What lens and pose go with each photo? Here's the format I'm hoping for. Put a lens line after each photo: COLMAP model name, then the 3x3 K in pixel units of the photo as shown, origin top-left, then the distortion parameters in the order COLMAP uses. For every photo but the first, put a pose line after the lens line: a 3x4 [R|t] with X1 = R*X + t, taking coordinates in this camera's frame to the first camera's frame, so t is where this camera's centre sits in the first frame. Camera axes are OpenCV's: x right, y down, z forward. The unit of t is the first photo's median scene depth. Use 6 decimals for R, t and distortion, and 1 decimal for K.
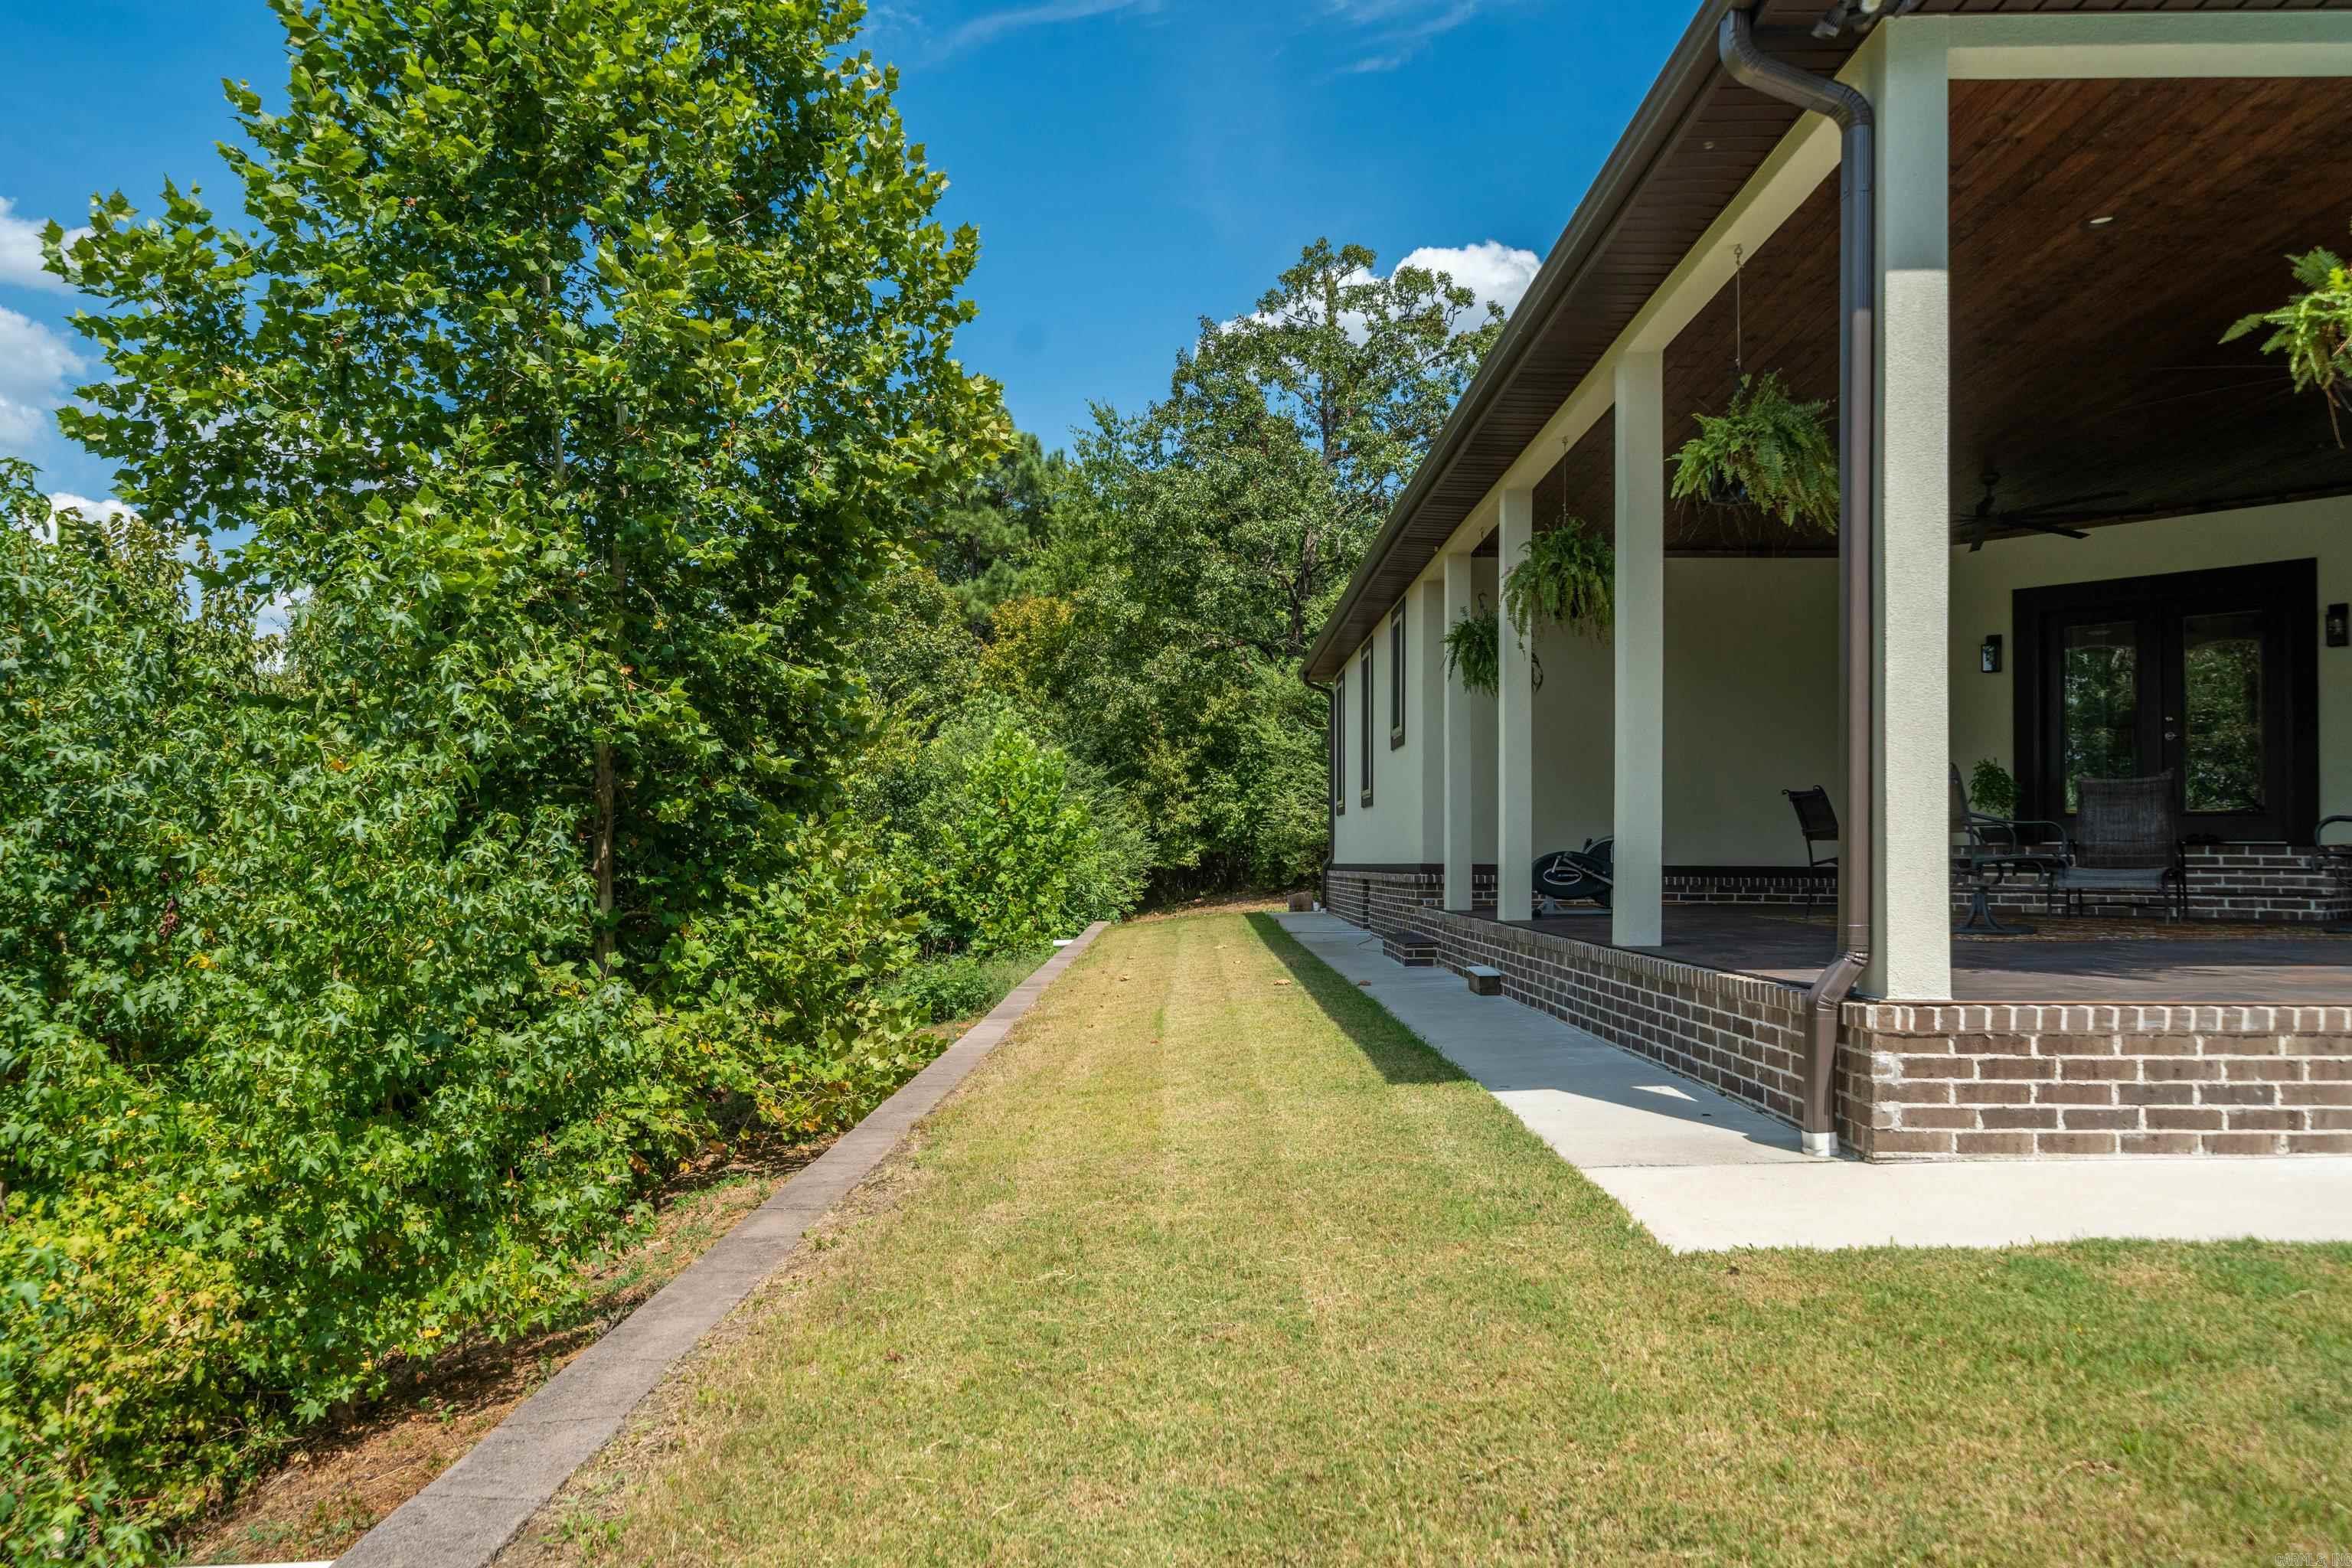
lens RADIAL K [[1660.9, 0, 1177.3], [0, 1660.9, 828.6], [0, 0, 1]] dist [0.002995, 0.001097]
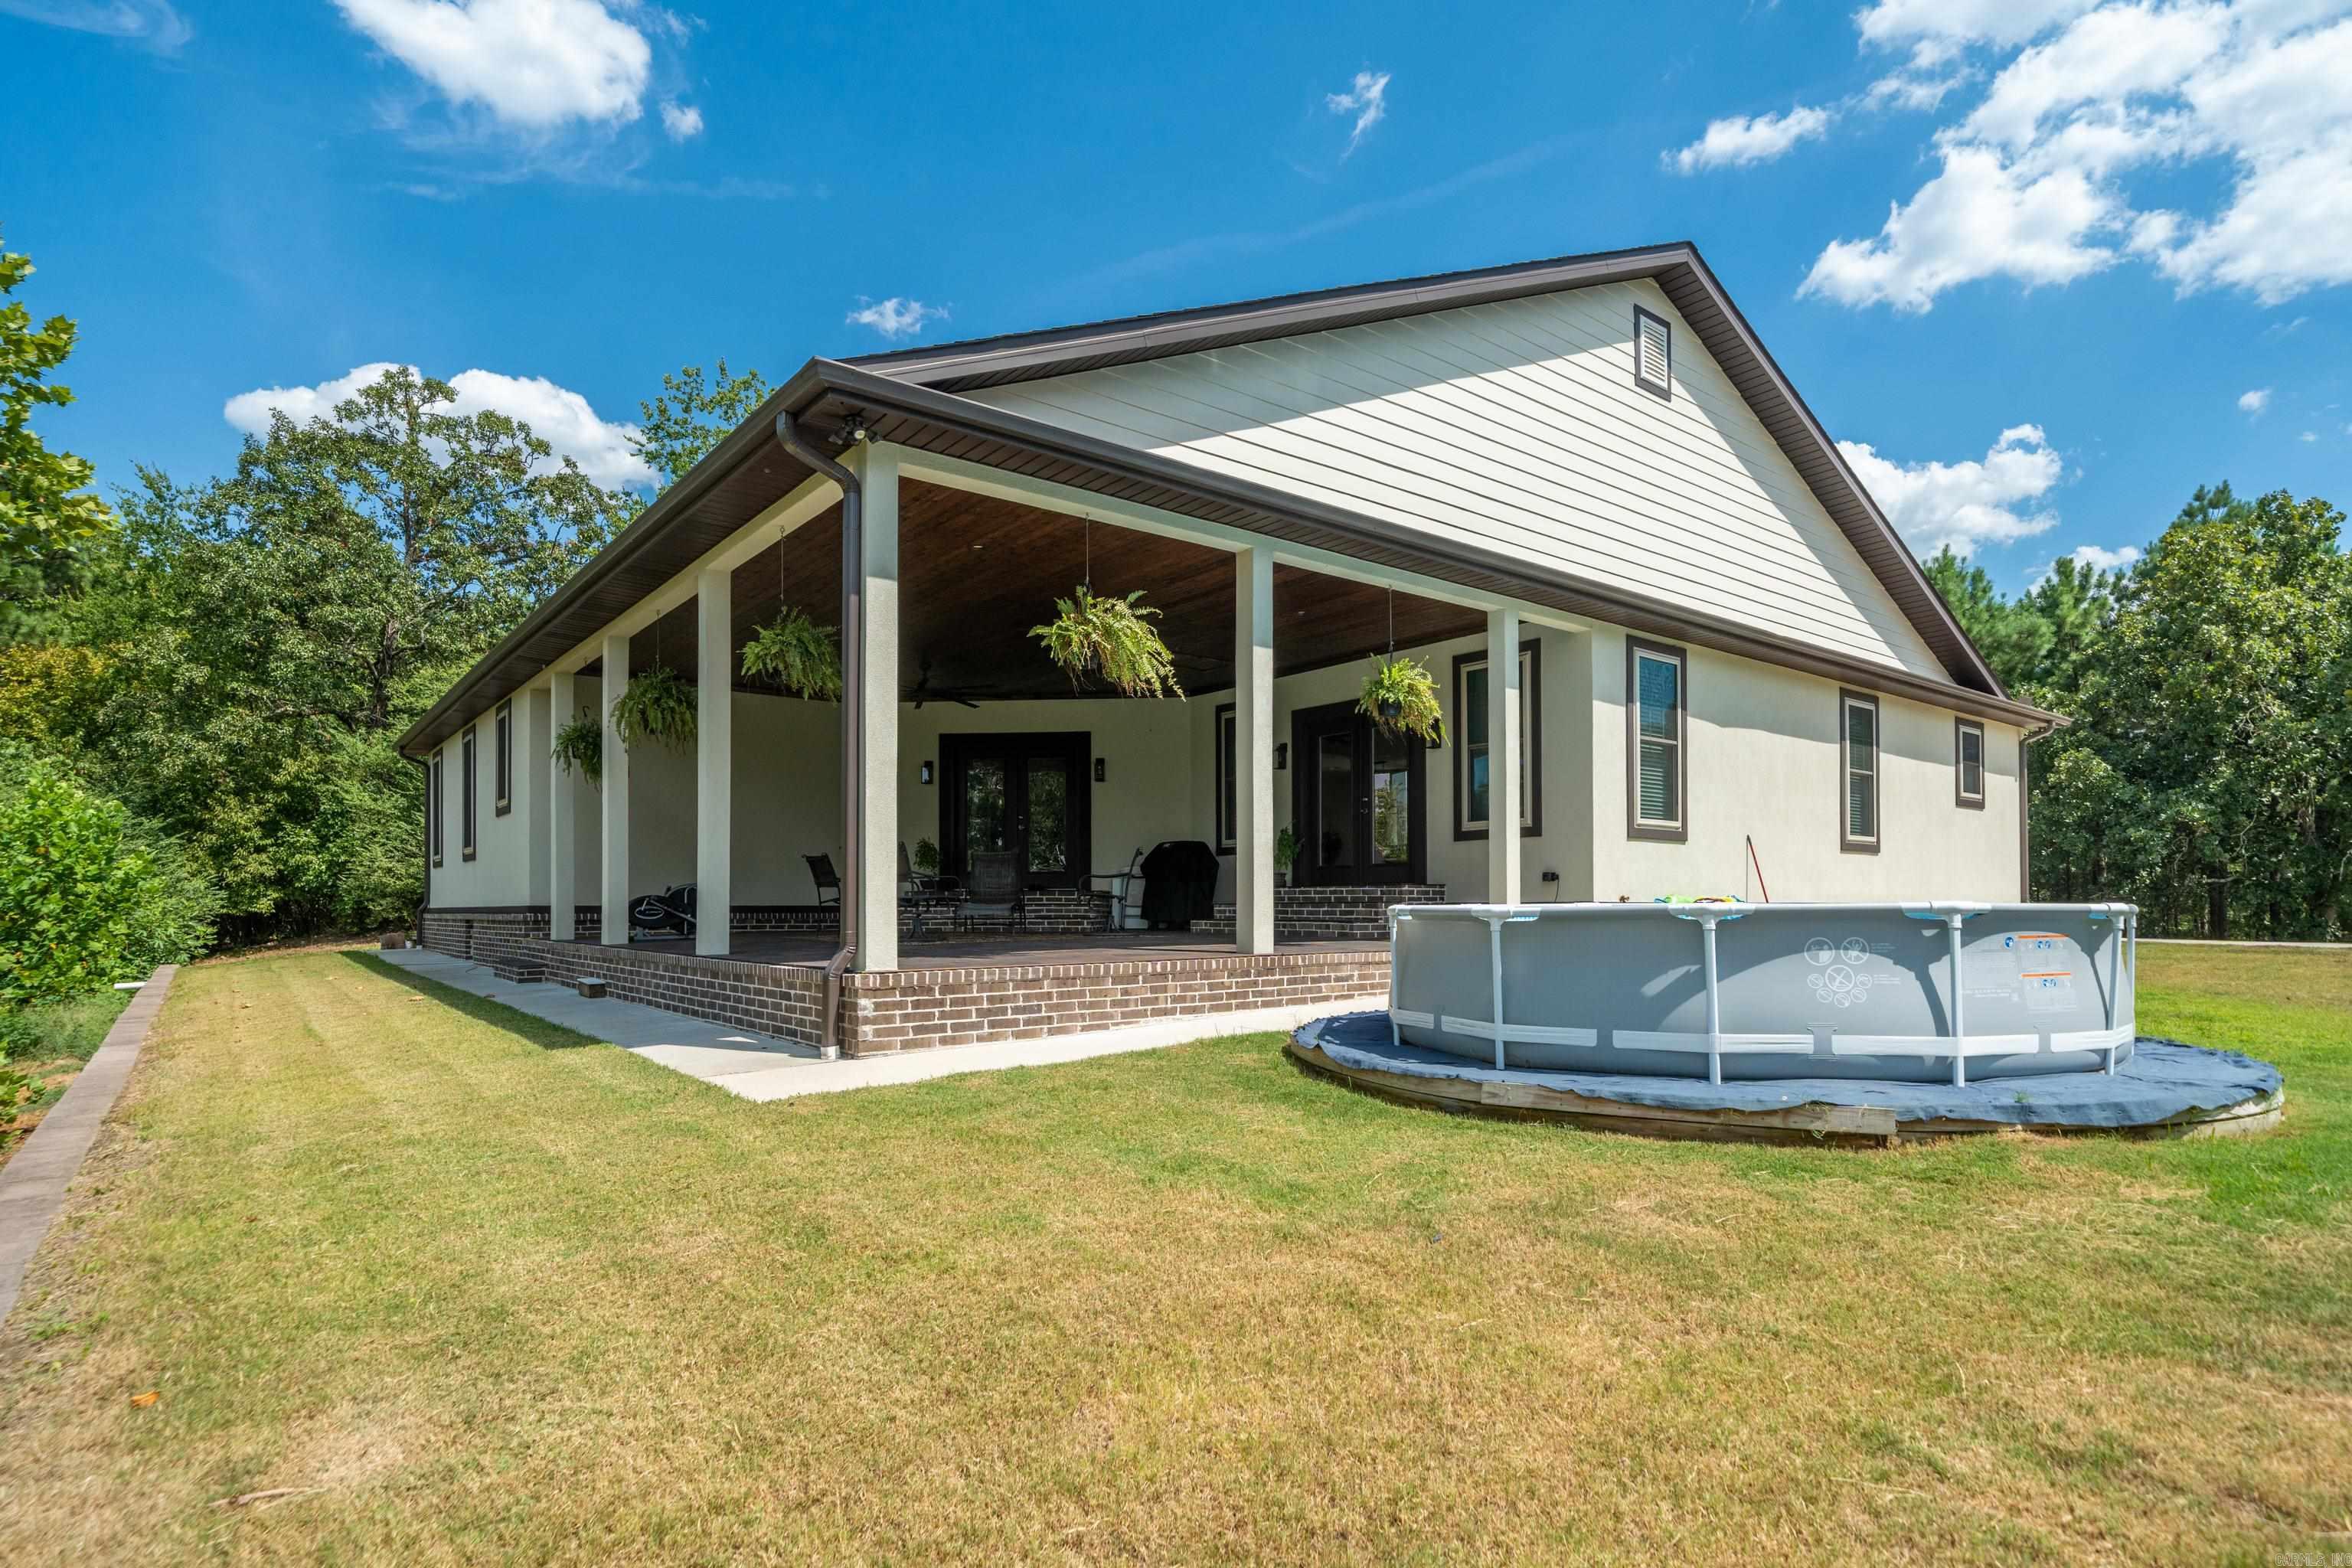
lens RADIAL K [[1330.0, 0, 1177.4], [0, 1330.0, 889.6], [0, 0, 1]] dist [0.002343, 0.000154]
pose [[0.805469, 0.001804, 0.592635, -0.041882], [-0.005359, 0.999977, 0.004240, 0.000888], [-0.592614, -0.006591, 0.805460, -0.097366]]
